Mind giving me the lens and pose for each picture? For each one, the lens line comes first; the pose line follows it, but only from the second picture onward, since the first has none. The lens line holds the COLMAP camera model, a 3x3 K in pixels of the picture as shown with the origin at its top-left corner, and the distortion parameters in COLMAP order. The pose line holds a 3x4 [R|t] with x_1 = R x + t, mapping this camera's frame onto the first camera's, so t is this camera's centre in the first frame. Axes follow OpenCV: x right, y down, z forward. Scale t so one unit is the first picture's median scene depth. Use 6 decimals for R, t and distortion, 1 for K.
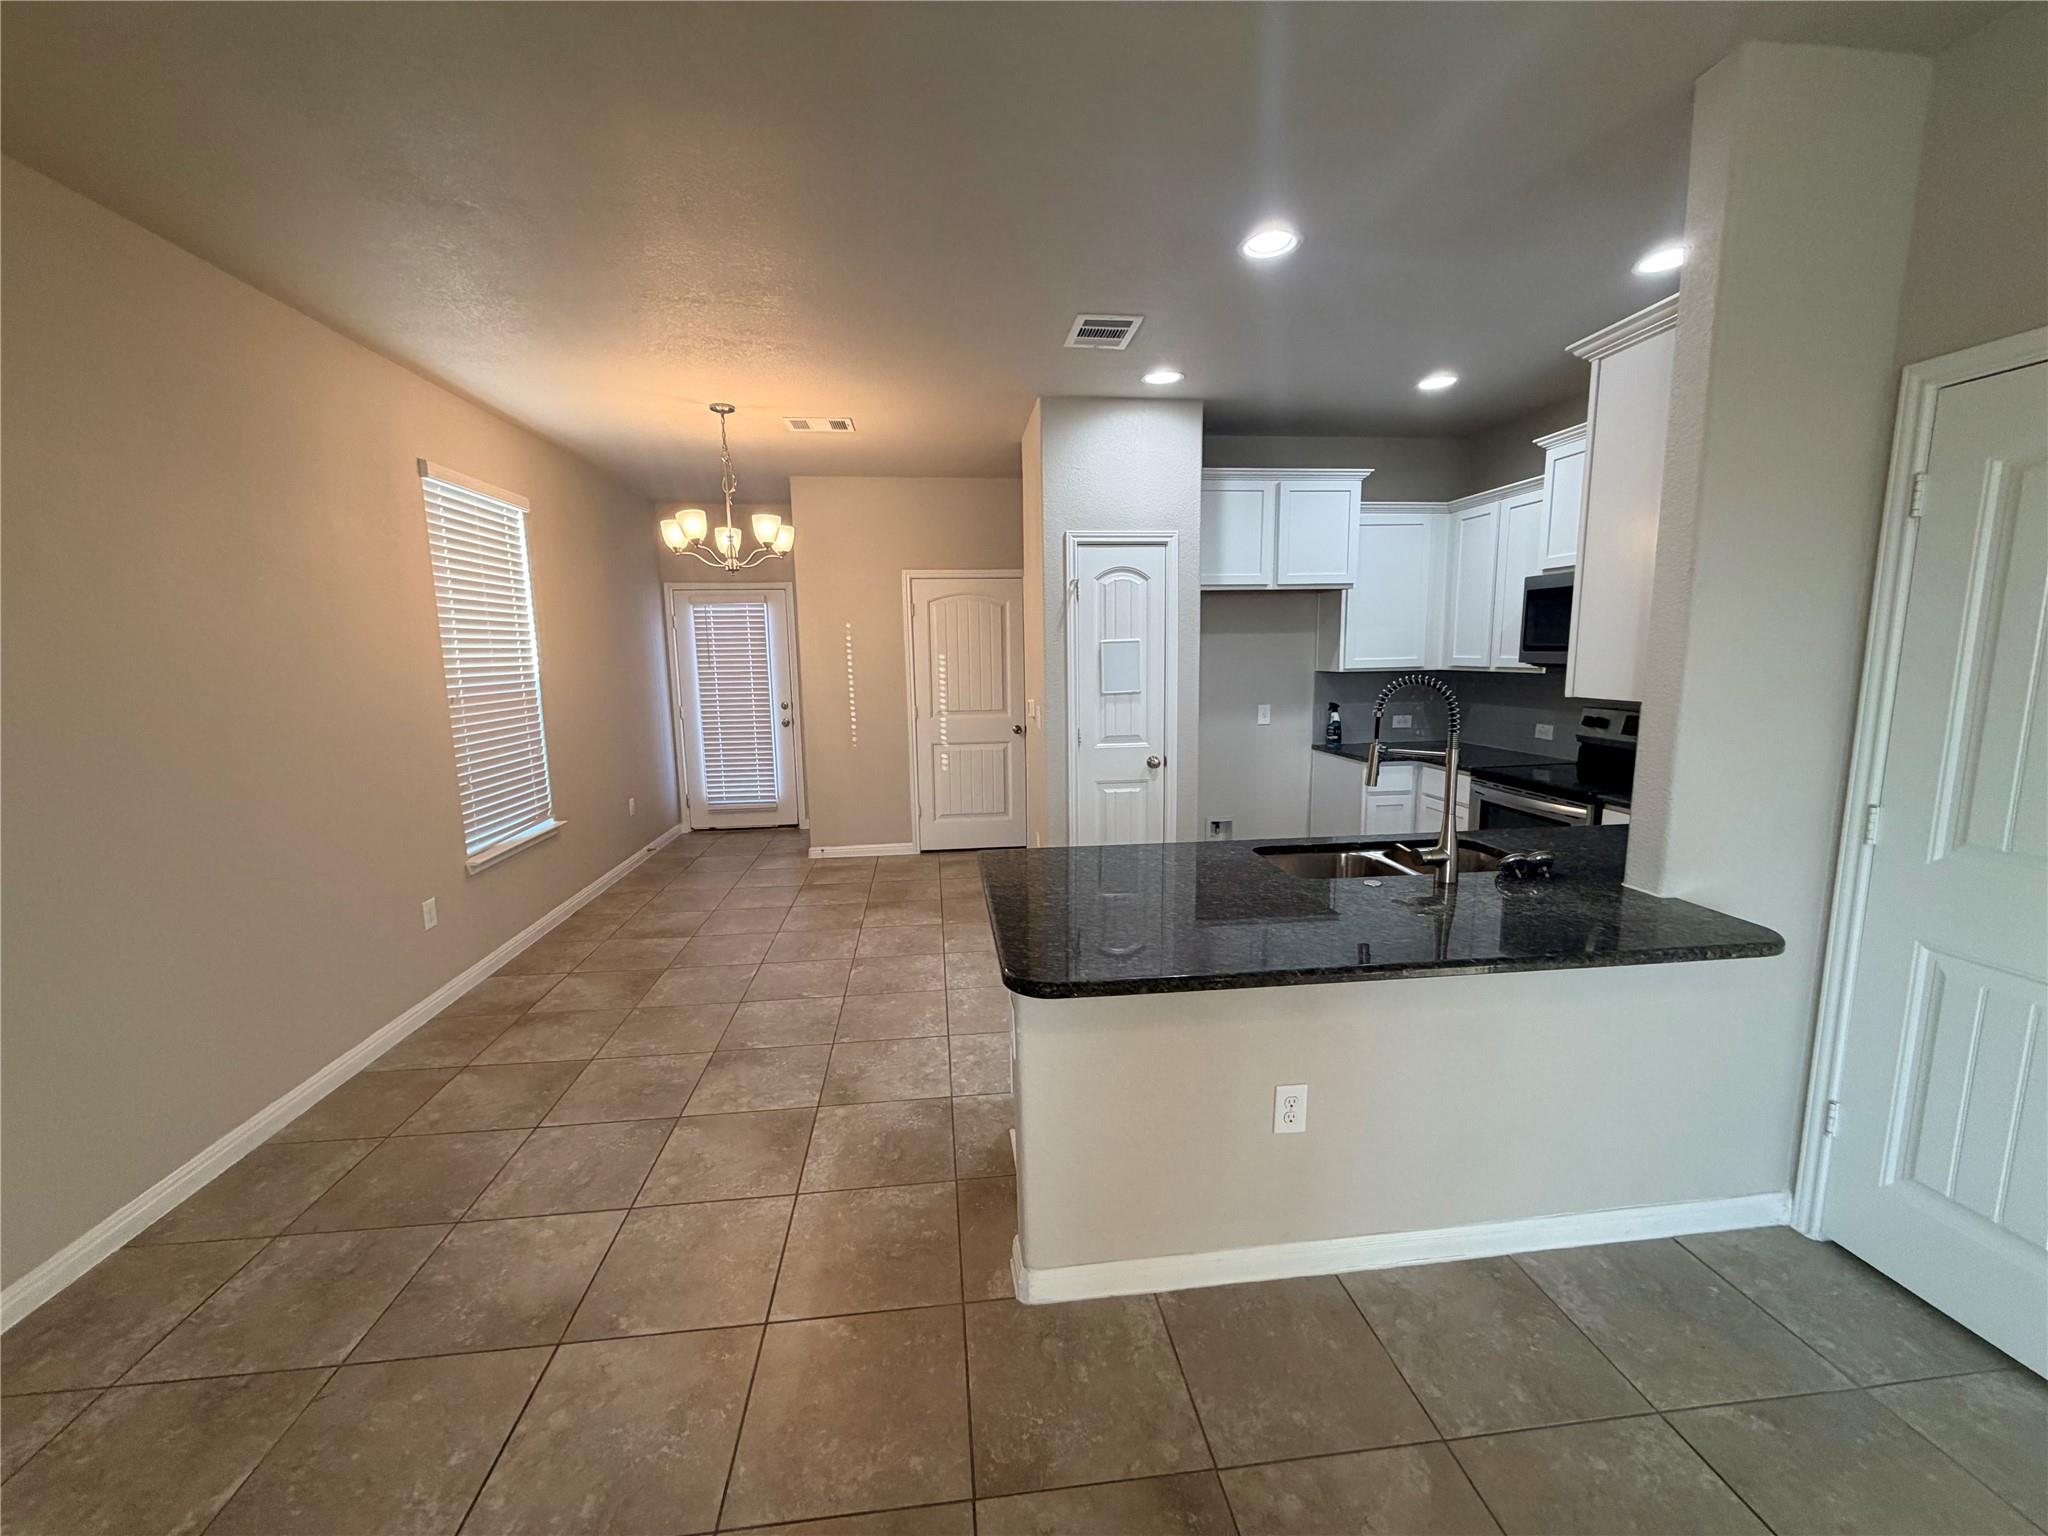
lens RADIAL K [[820.1, 0, 1021.6], [0, 820.1, 774.6], [0, 0, 1]] dist [0.001567, 0.000369]
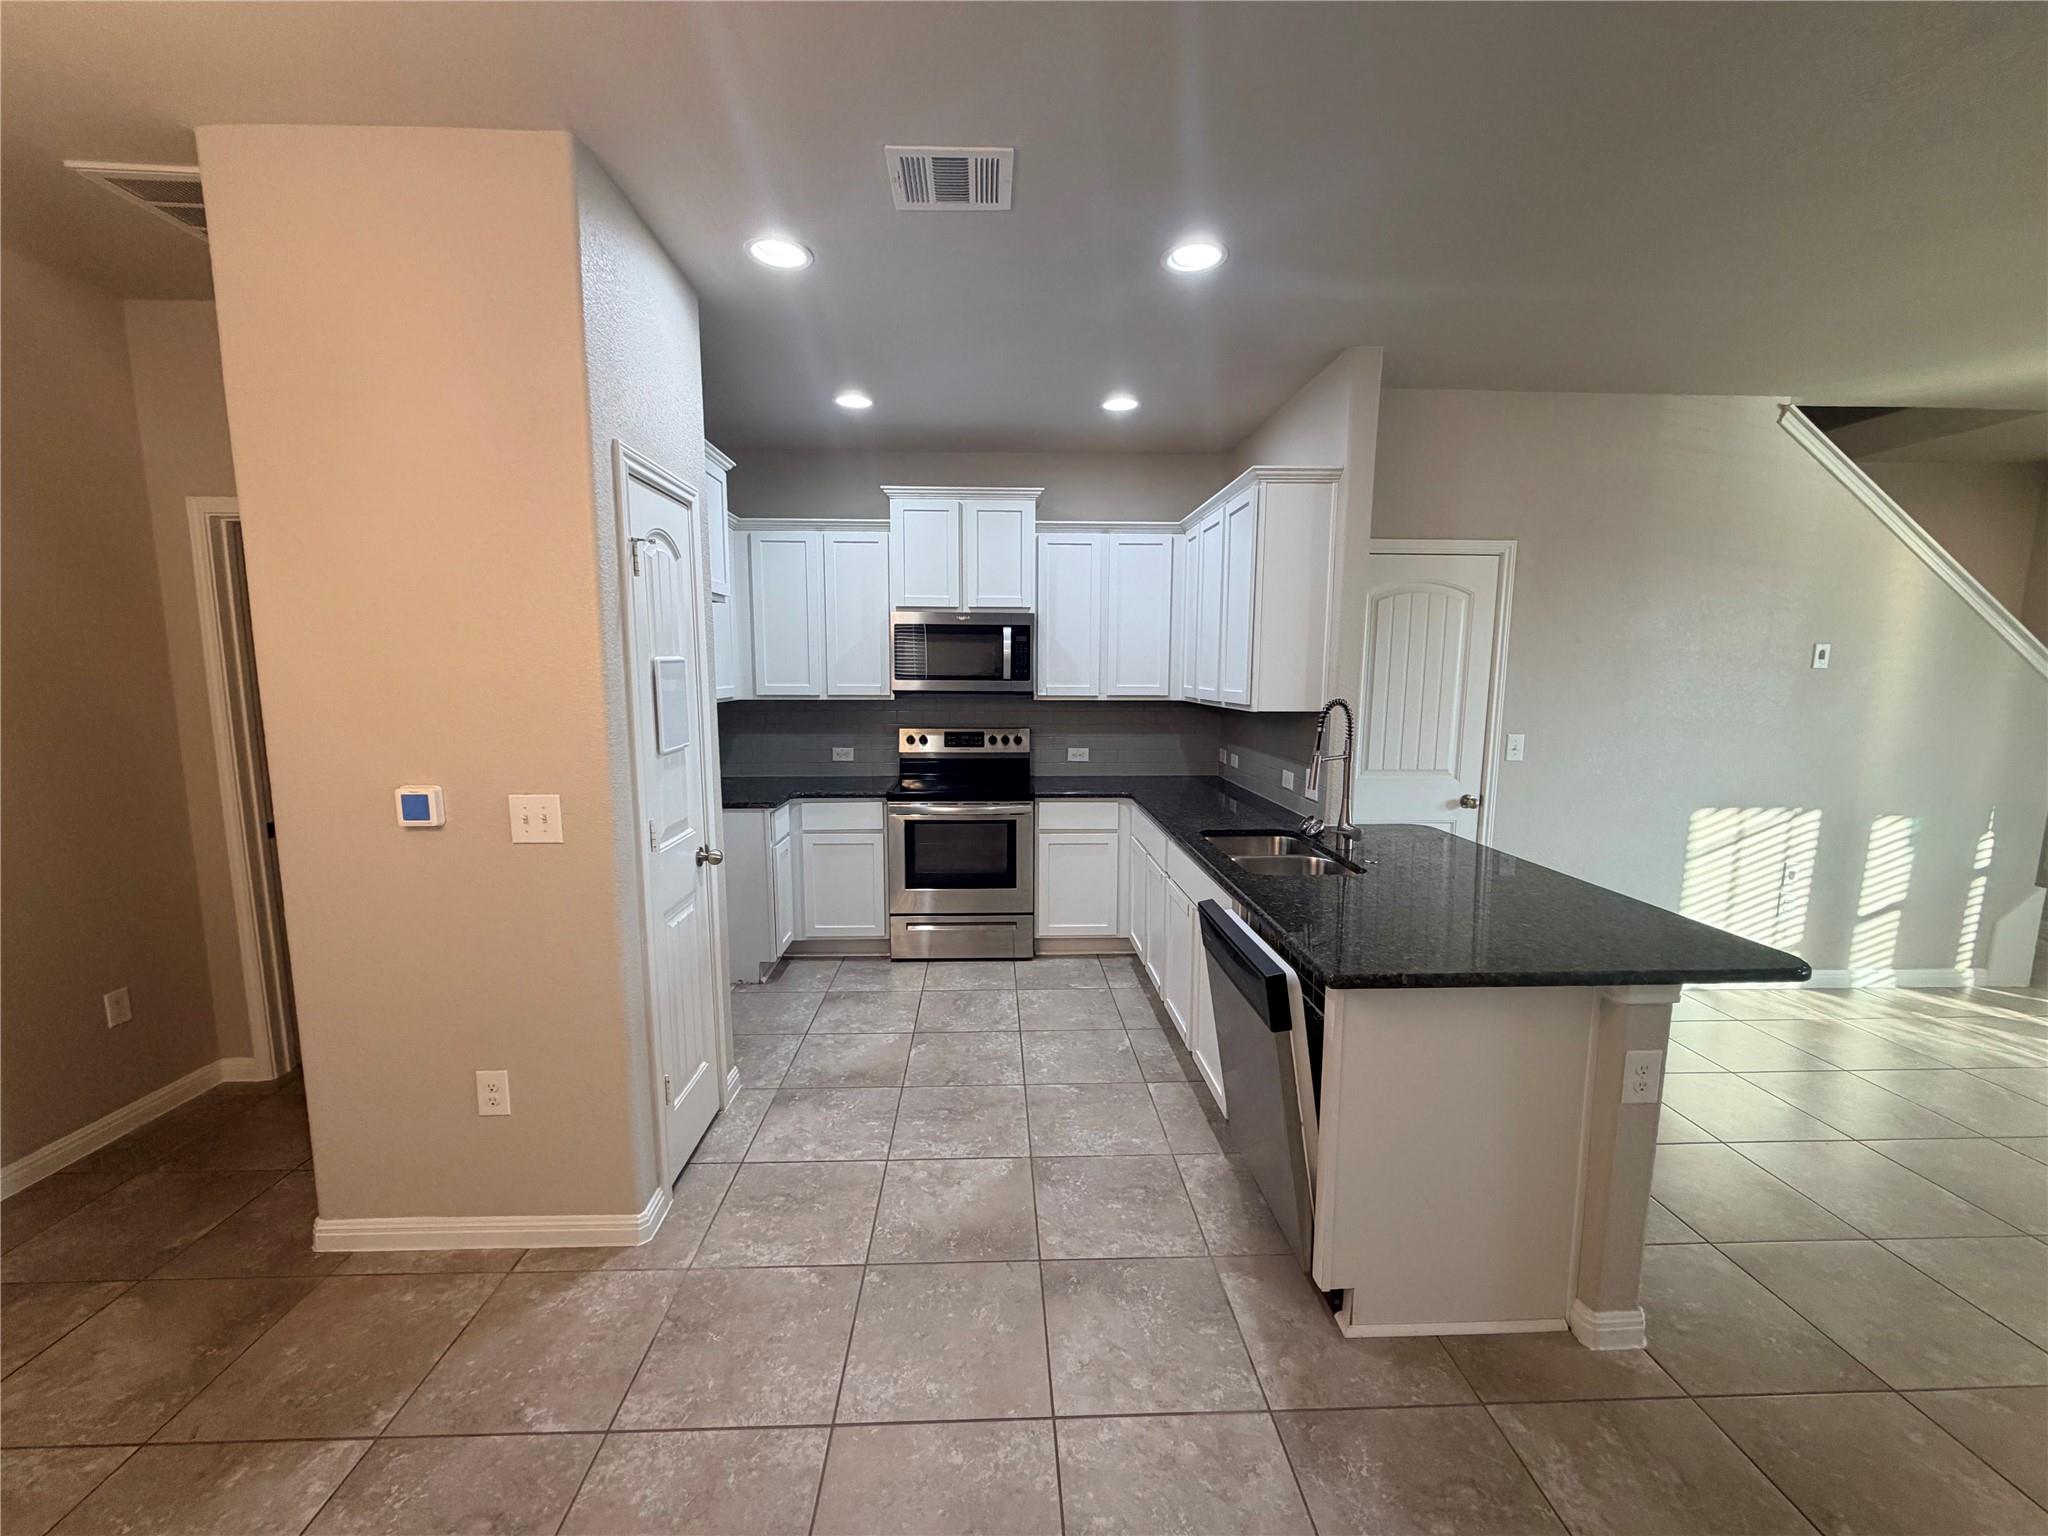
lens RADIAL K [[820.1, 0, 1021.6], [0, 820.1, 774.6], [0, 0, 1]] dist [0.001567, 0.000369]
pose [[0.064542, -0.111205, 0.991699, -0.447760], [0.147422, 0.983930, 0.100739, -0.107597], [-0.986966, 0.139697, 0.079899, 0.735062]]
